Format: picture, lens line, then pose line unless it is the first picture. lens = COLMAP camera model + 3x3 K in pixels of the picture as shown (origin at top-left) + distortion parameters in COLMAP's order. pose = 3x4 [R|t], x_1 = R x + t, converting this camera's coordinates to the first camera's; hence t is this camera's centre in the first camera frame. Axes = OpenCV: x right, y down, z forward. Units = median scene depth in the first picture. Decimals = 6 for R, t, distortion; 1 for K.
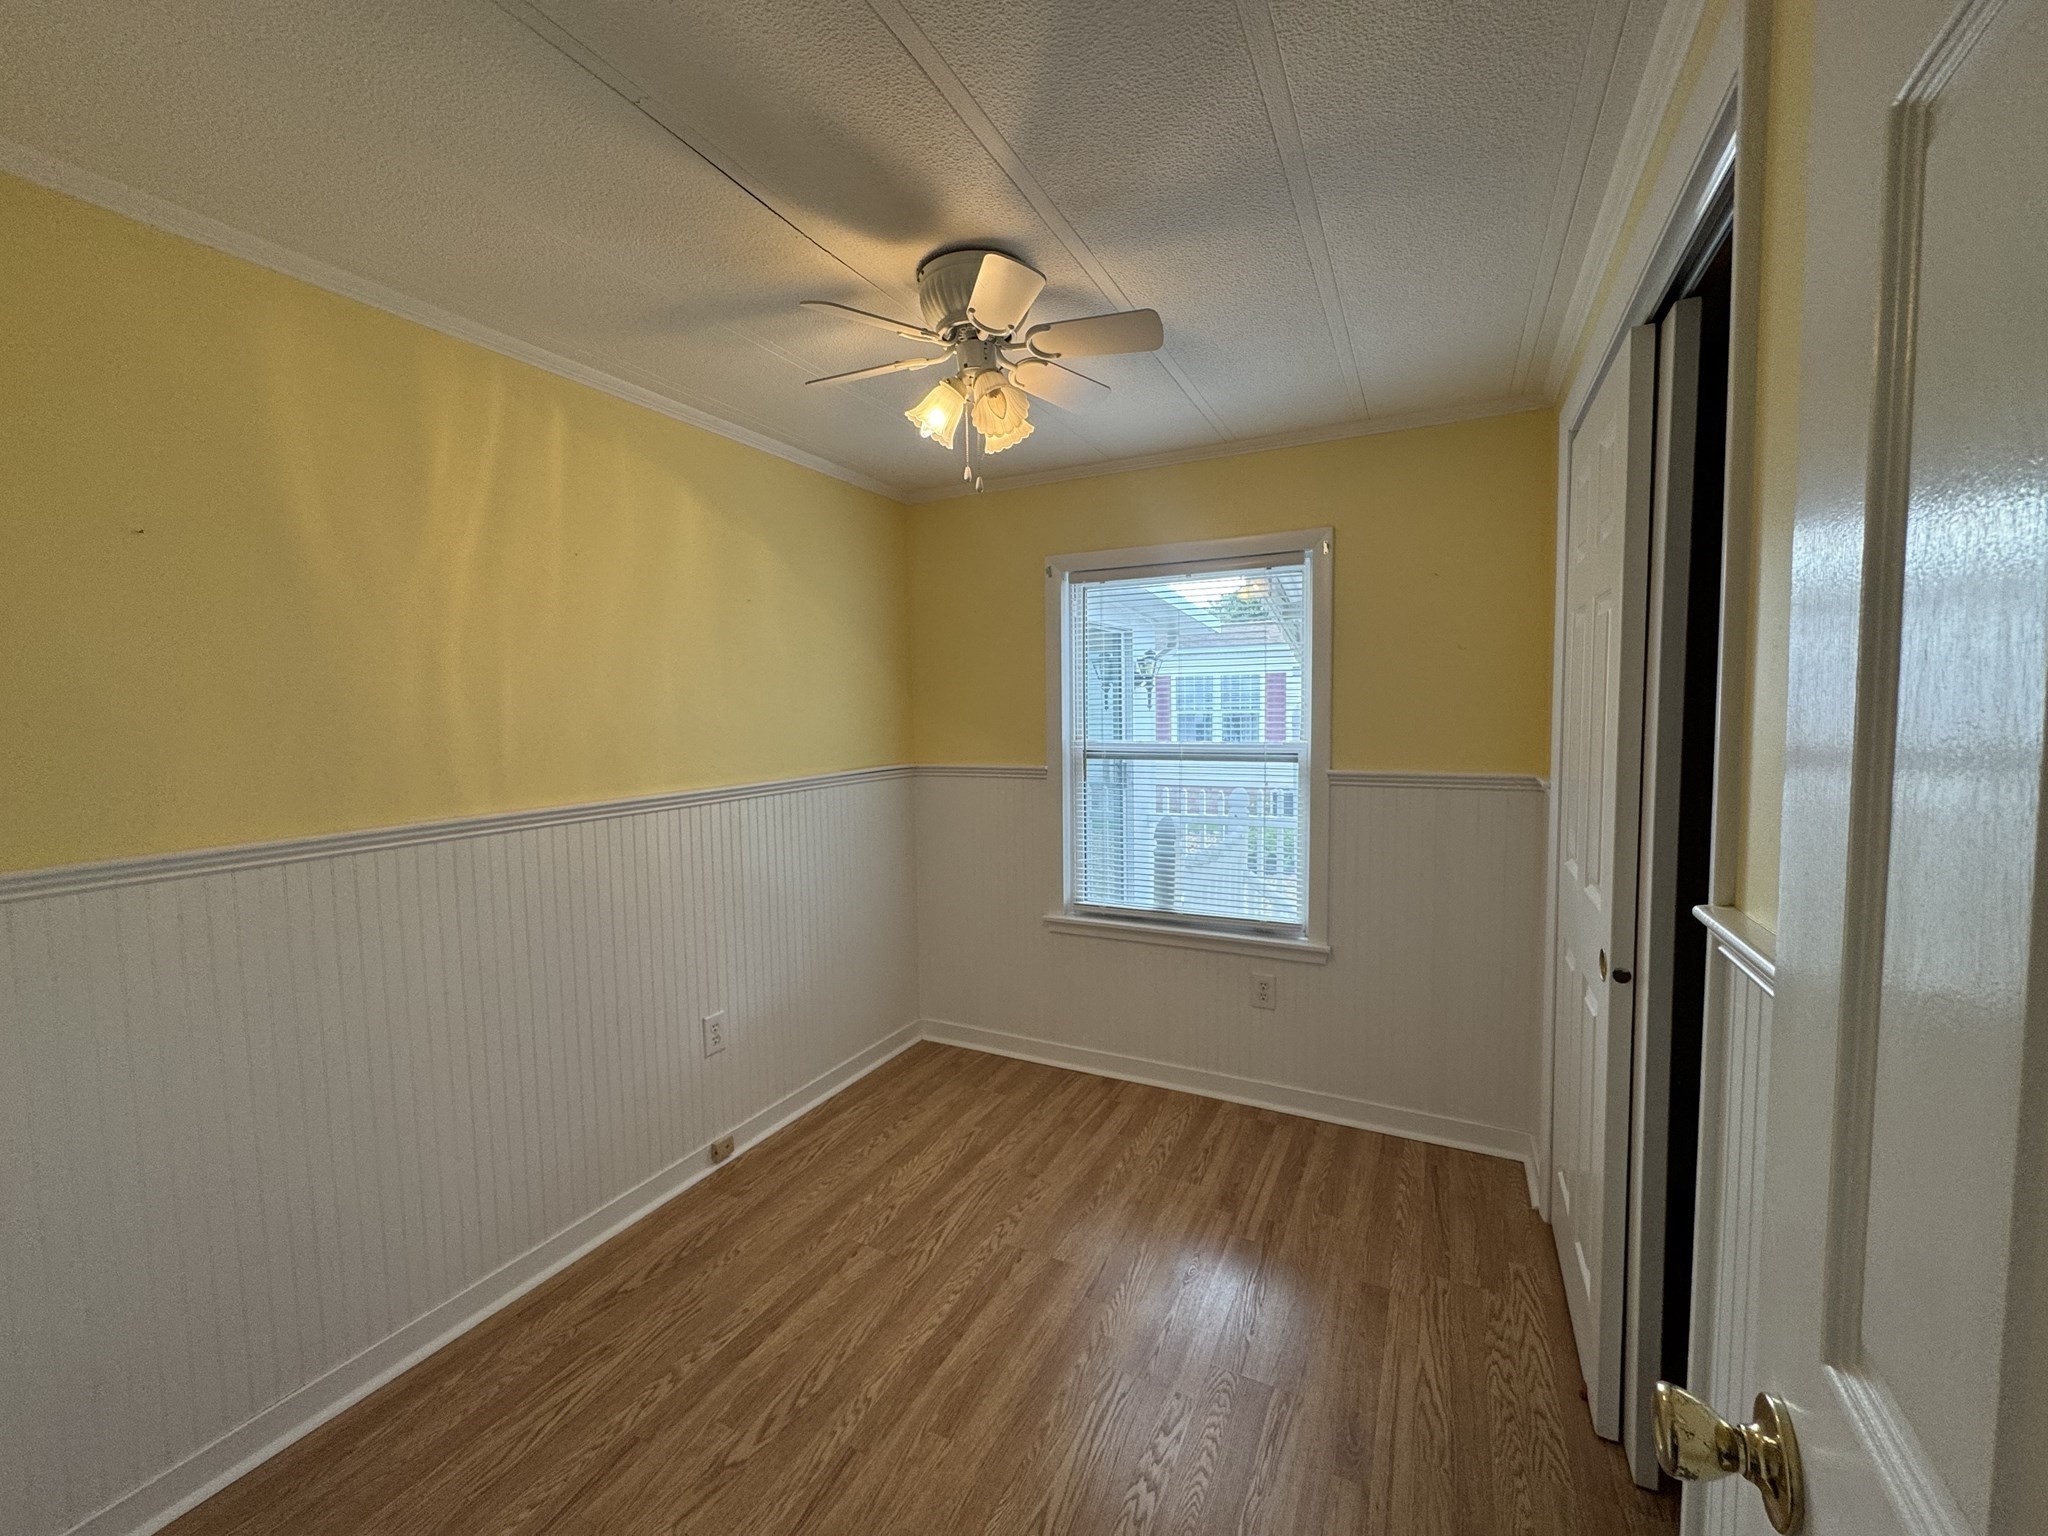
lens RADIAL K [[822.2, 0, 1032.1], [0, 822.2, 764.1], [0, 0, 1]] dist [-0.000293, -0.000639]
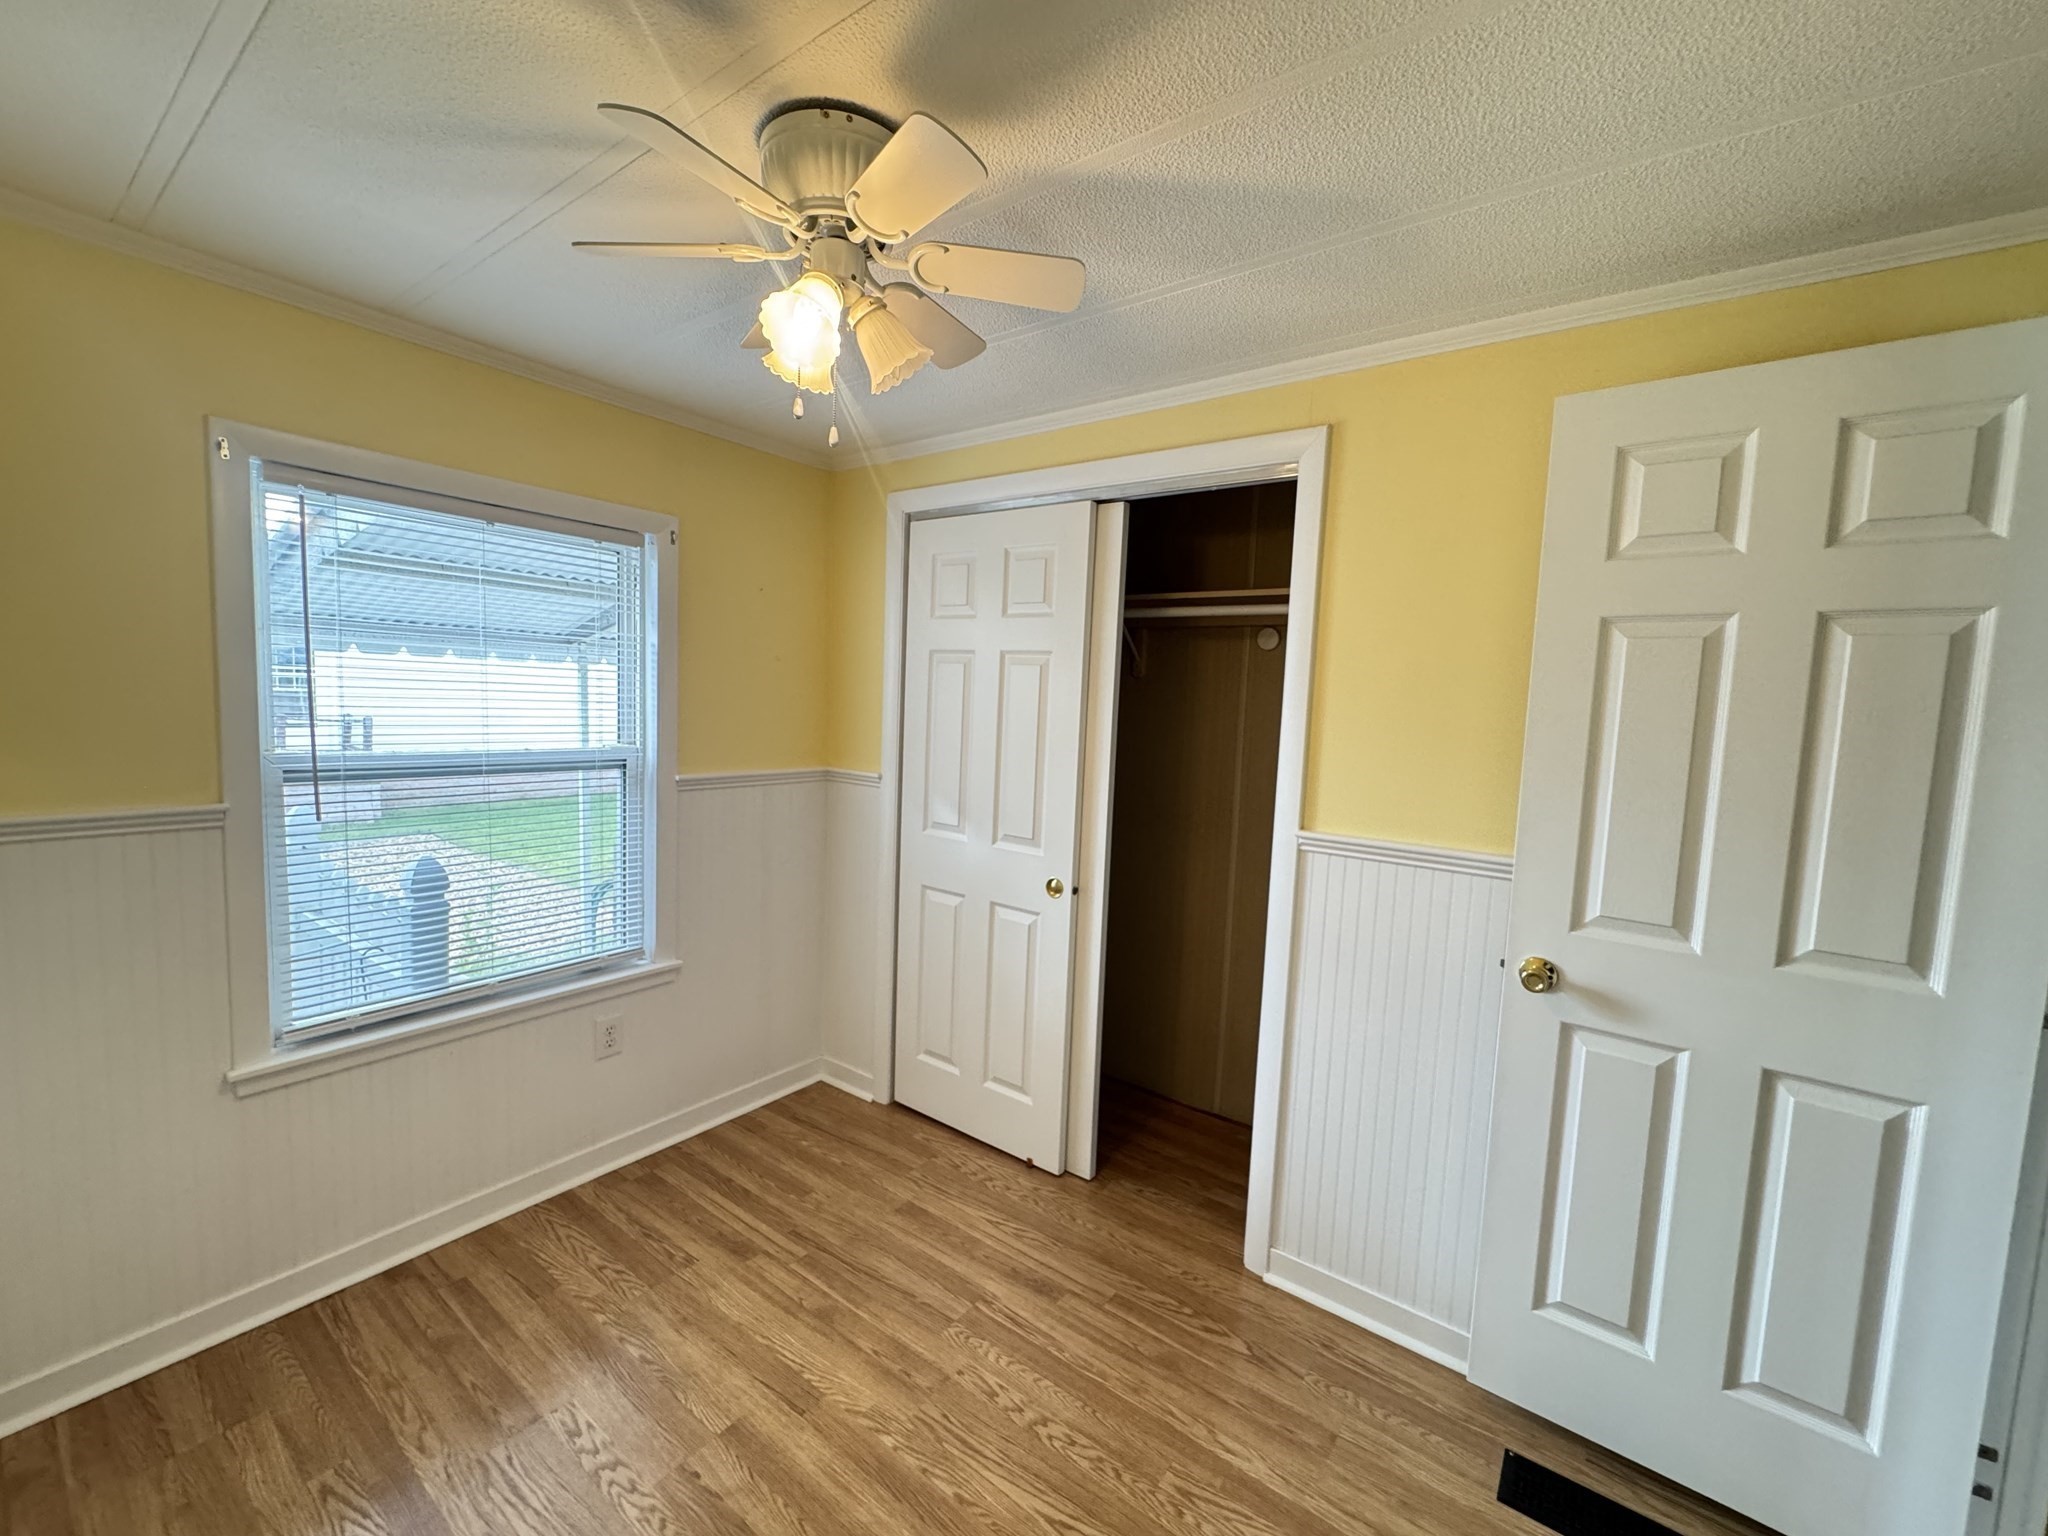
lens RADIAL K [[822.2, 0, 1031.7], [0, 822.2, 763.7], [0, 0, 1]] dist [-0.000293, -0.000639]
pose [[0.171105, -0.061891, 0.983307, -0.542725], [0.020930, 0.998028, 0.059176, -0.058336], [-0.985030, 0.010456, 0.172063, 0.477643]]
